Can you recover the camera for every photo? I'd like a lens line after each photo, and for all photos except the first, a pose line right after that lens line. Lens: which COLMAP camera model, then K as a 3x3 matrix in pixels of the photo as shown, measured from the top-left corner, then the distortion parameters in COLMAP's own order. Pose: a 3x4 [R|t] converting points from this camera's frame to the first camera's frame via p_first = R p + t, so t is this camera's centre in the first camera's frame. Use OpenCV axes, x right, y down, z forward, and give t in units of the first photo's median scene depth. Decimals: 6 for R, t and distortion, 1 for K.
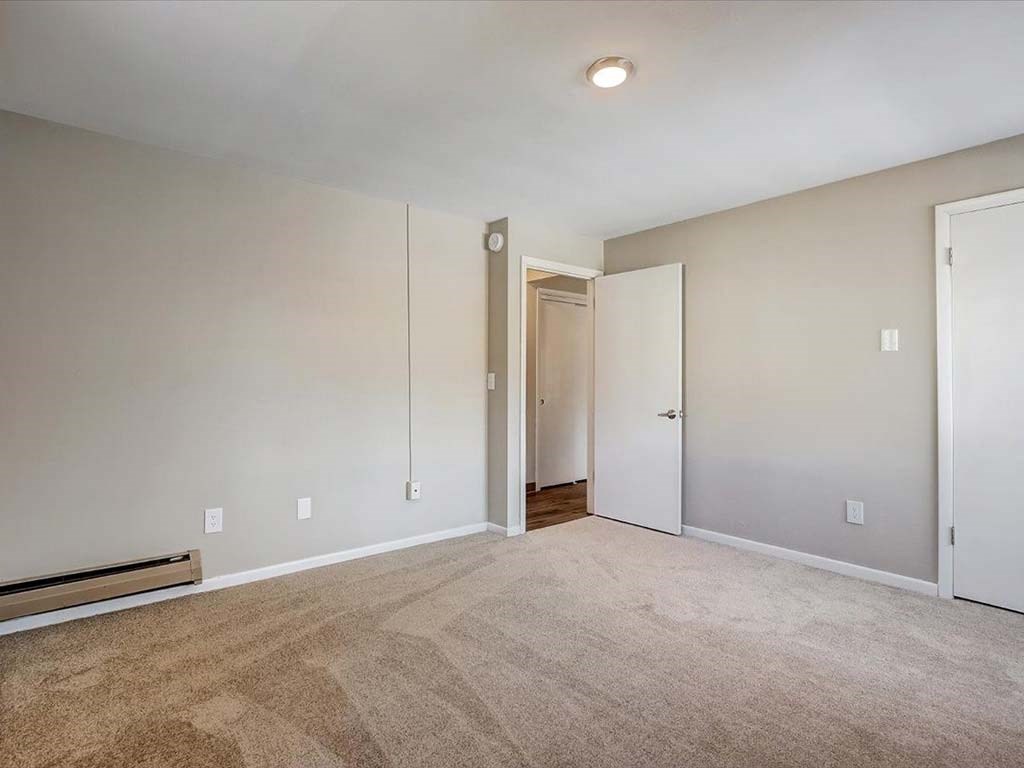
lens RADIAL K [[527.9, 0, 512.0], [0, 527.9, 384.0], [0, 0, 1]] dist [-0.001633, 0.000078]
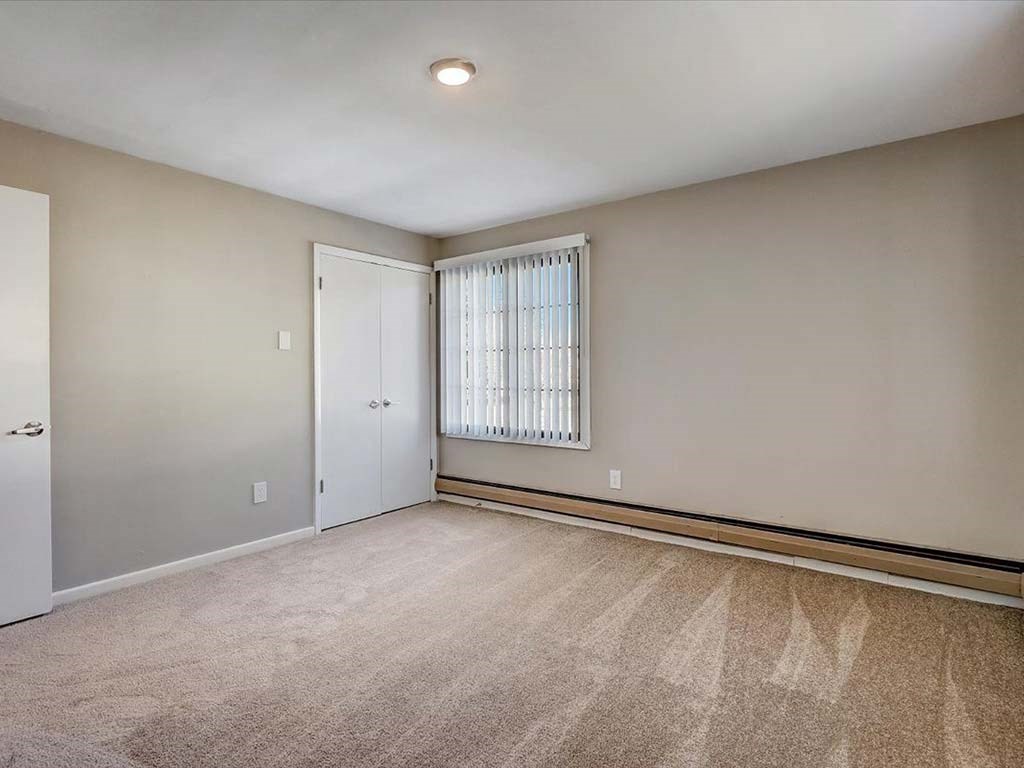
lens RADIAL K [[534.5, 0, 508.8], [0, 534.5, 376.1], [0, 0, 1]] dist [-0.012853, 0.000242]
pose [[-0.218526, -0.005381, 0.975816, -0.616150], [0.013597, 0.999871, 0.008558, -0.004477], [-0.975736, 0.015138, -0.218425, 0.807873]]
